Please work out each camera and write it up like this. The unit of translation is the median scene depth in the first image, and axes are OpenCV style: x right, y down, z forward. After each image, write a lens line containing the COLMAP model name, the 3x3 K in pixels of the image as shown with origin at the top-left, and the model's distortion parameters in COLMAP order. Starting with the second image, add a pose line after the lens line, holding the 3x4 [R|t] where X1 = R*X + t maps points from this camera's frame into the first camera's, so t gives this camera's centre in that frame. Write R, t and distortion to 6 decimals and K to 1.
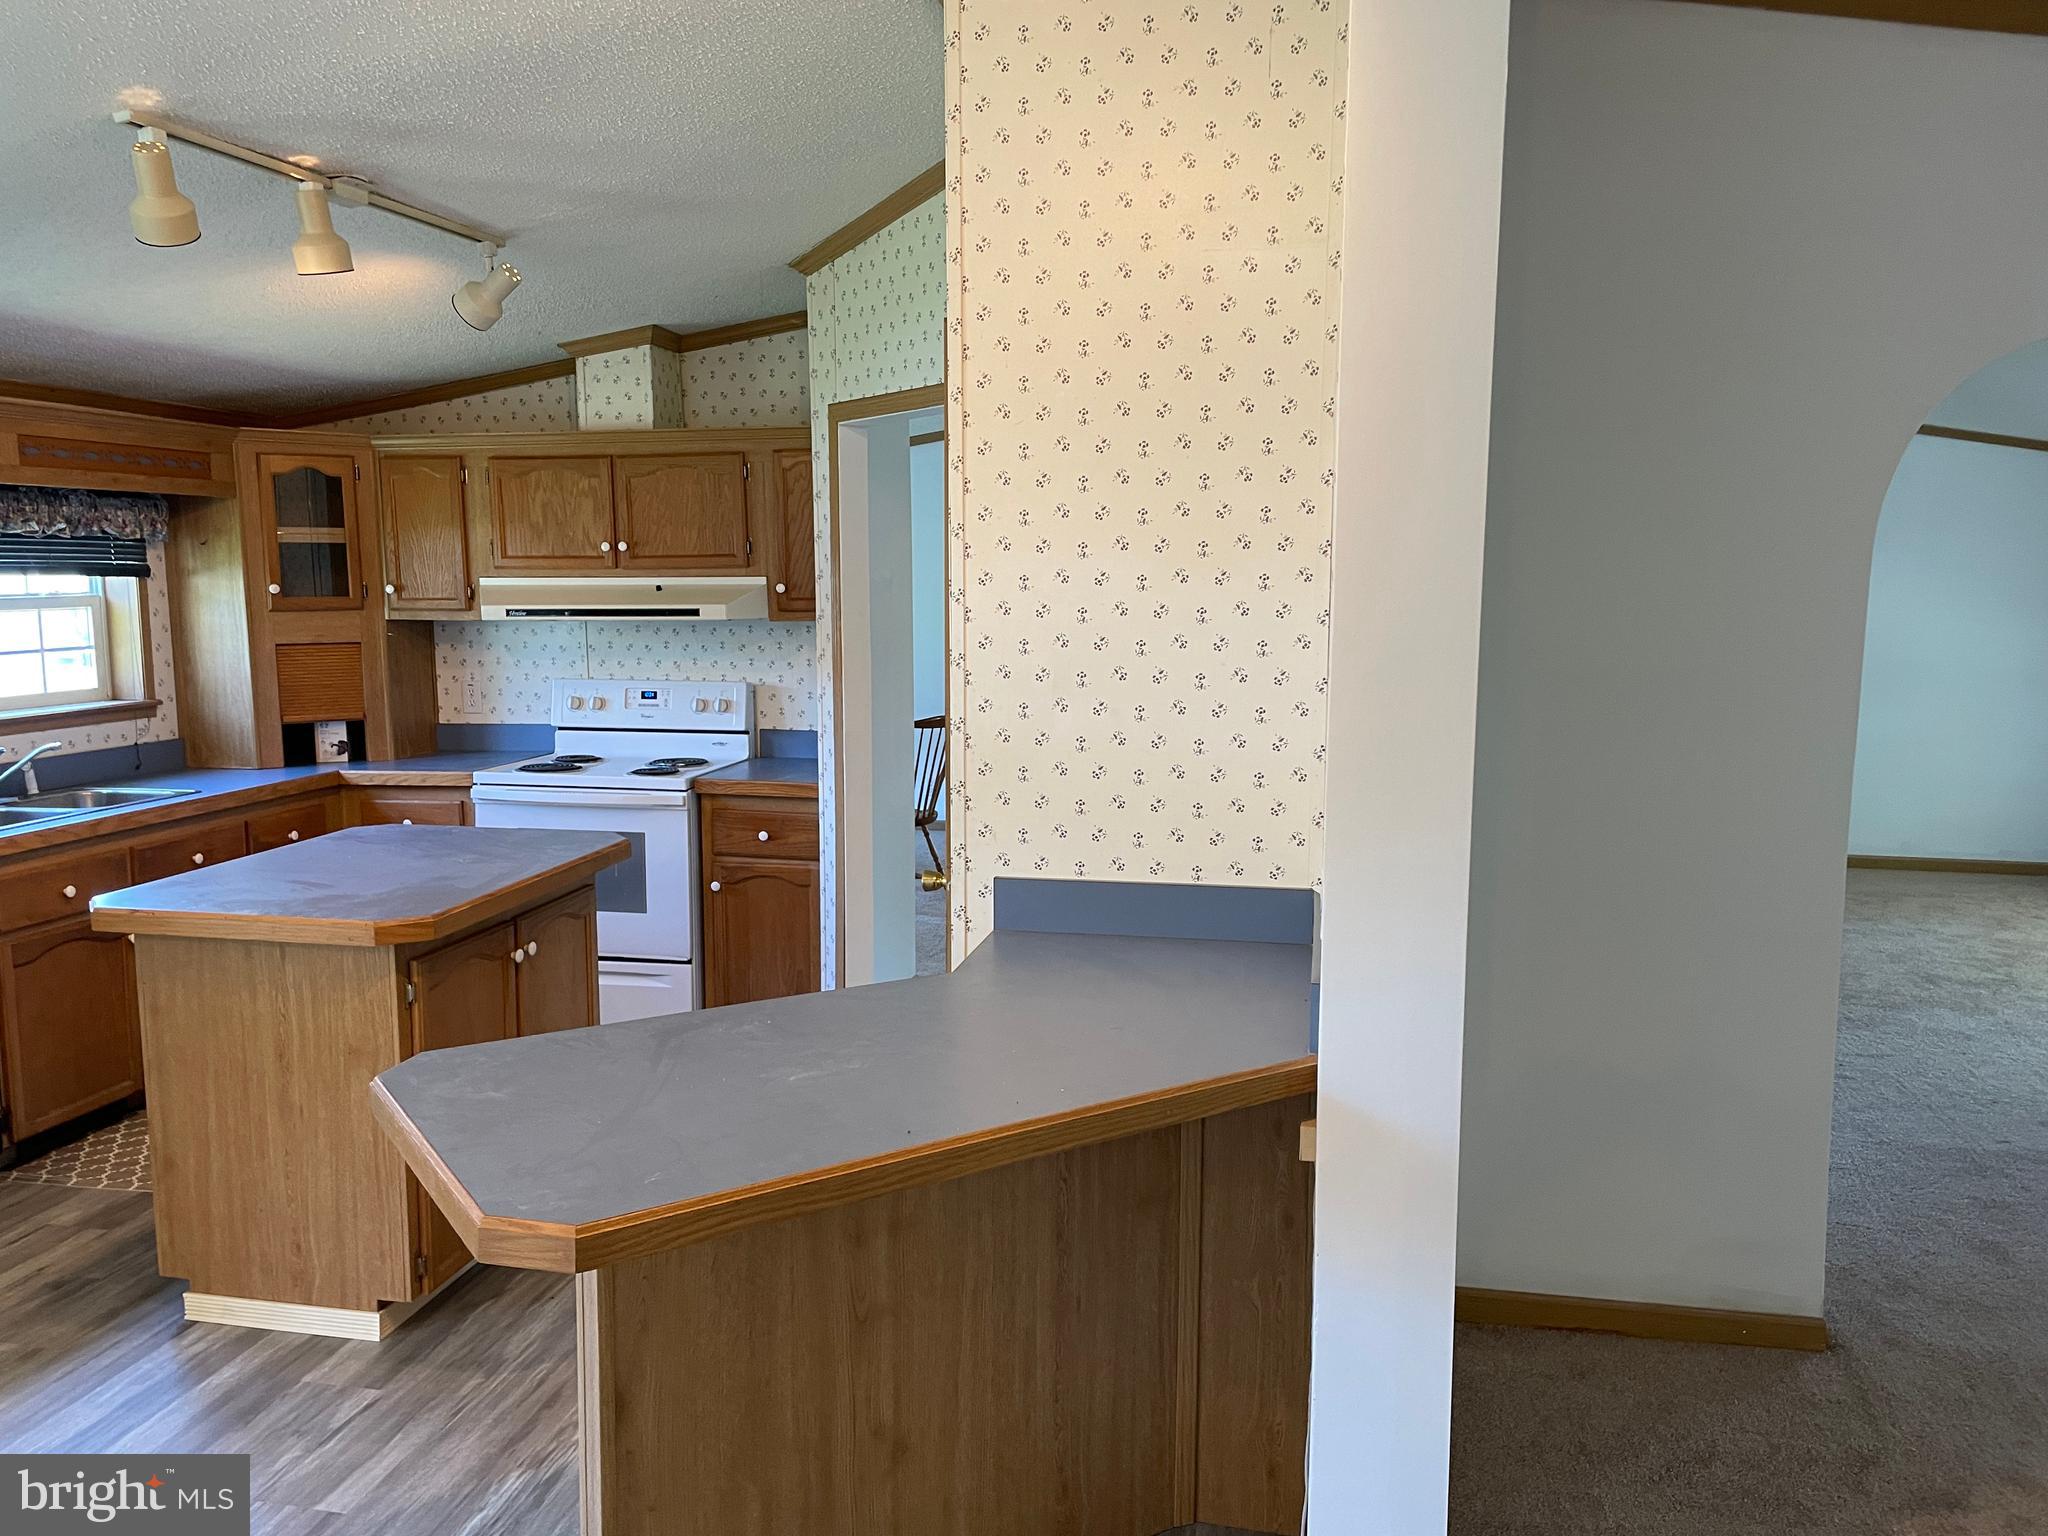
lens RADIAL K [[1545.6, 0, 1030.0], [0, 1545.6, 772.9], [0, 0, 1]] dist [0.052887, -0.082532]
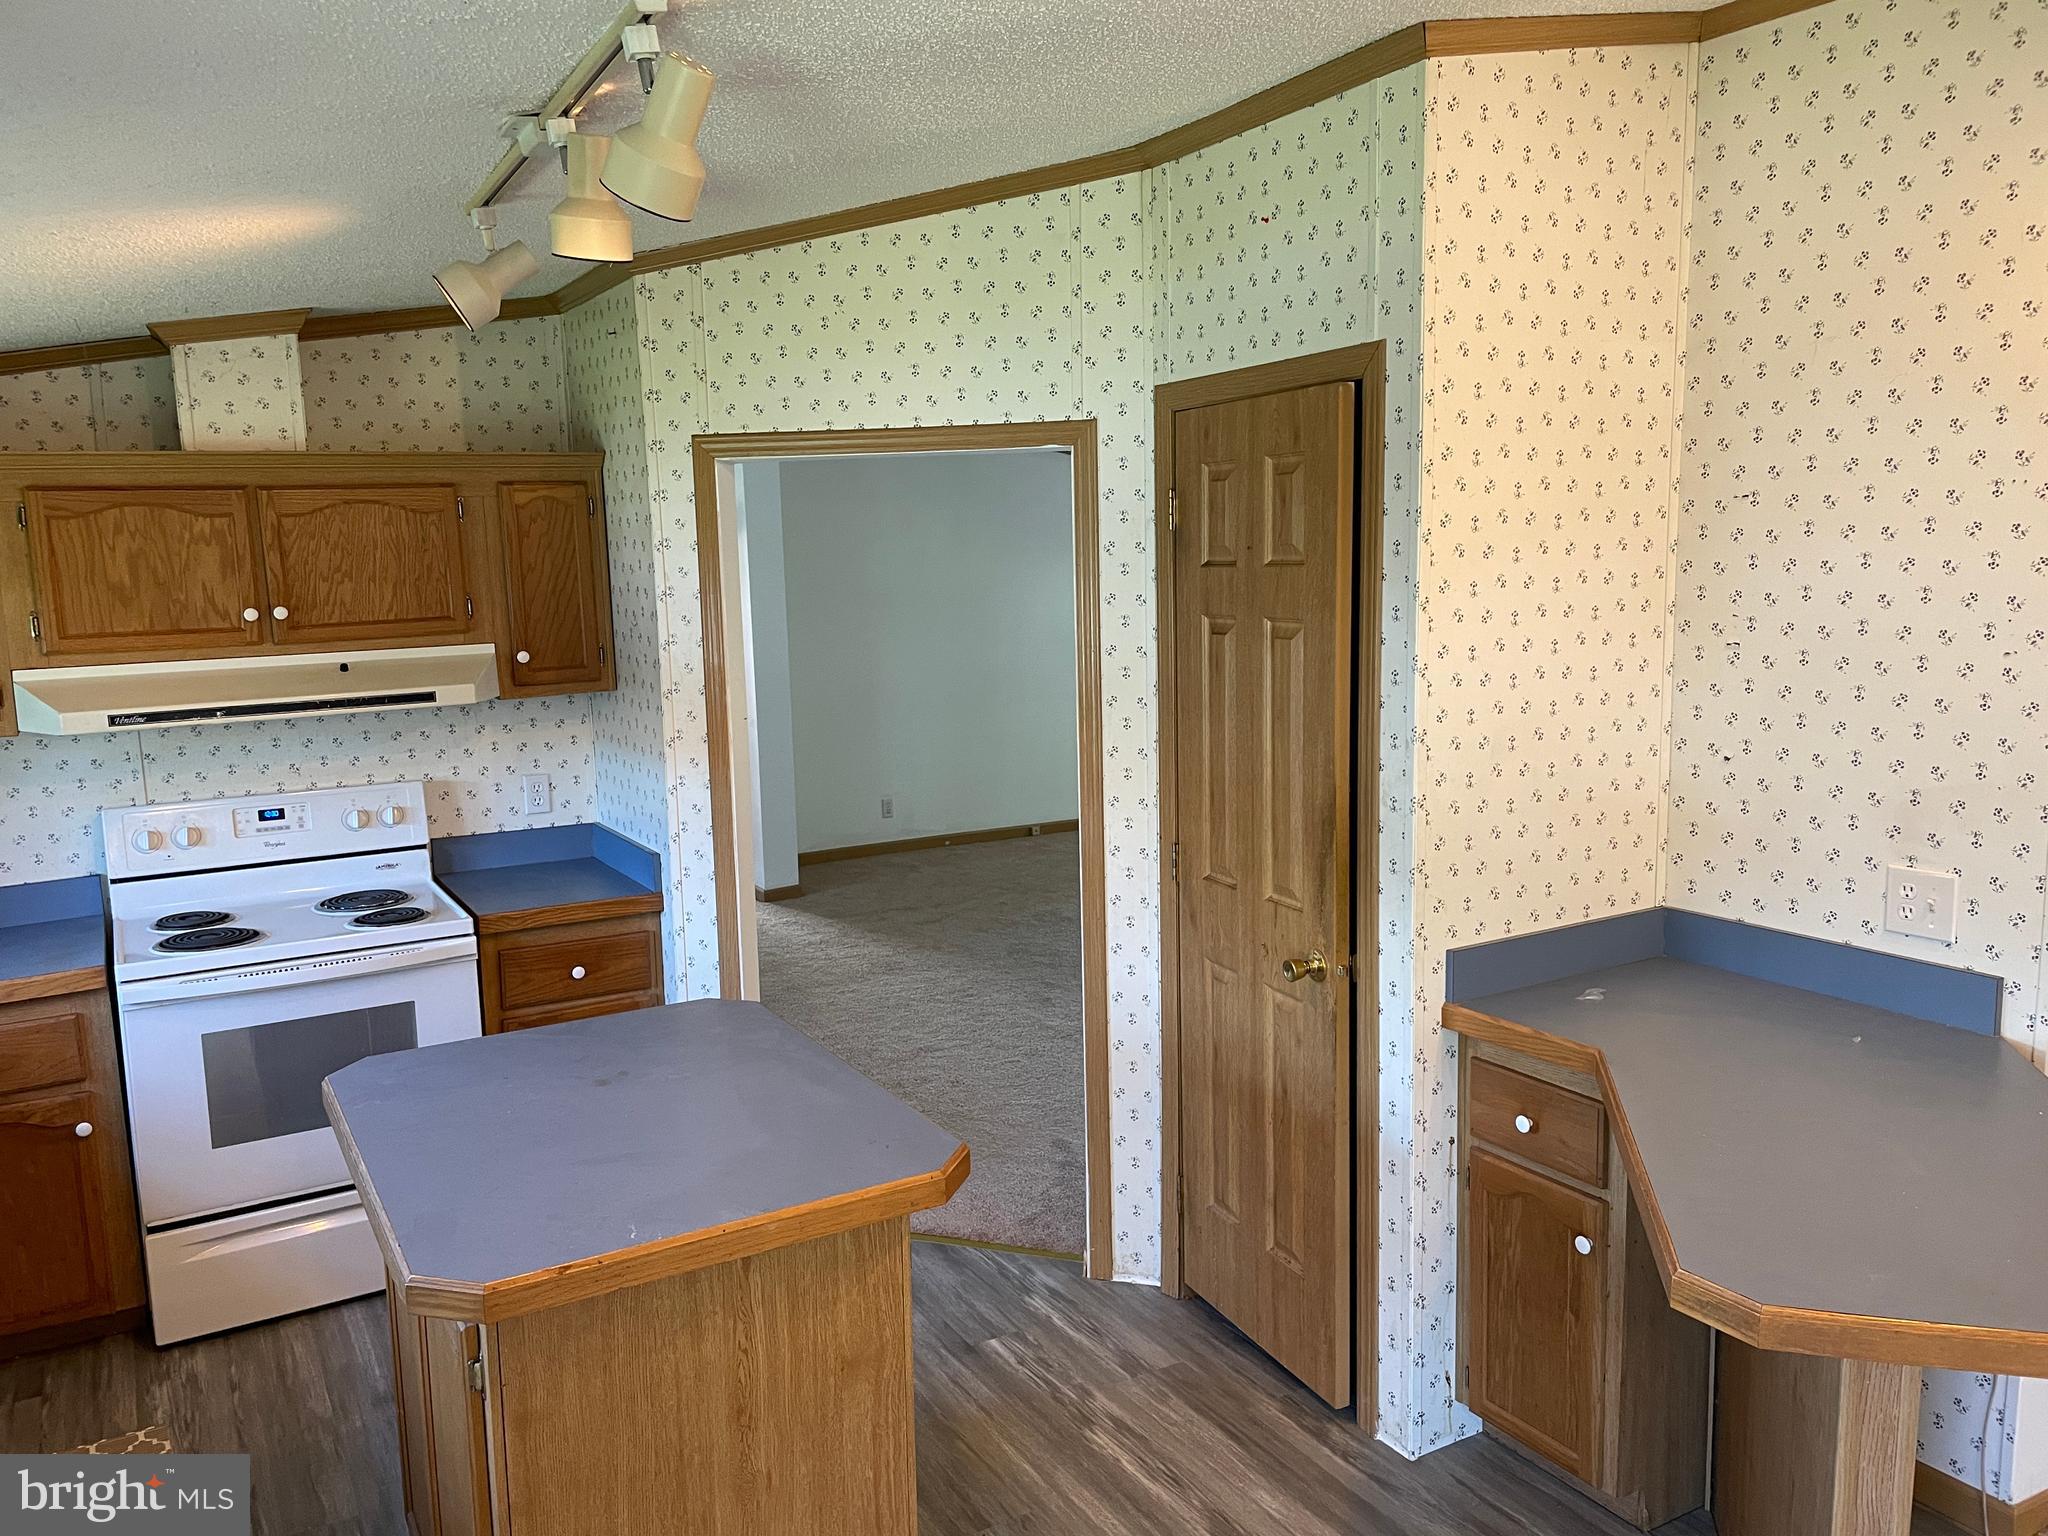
lens RADIAL K [[1545.6, 0, 1021.8], [0, 1545.6, 762.8], [0, 0, 1]] dist [0.052887, -0.082532]
pose [[0.747516, -0.109682, 0.655126, -0.486729], [0.110621, 0.993056, 0.040037, -0.068677], [-0.654968, 0.042543, 0.754458, 0.239181]]
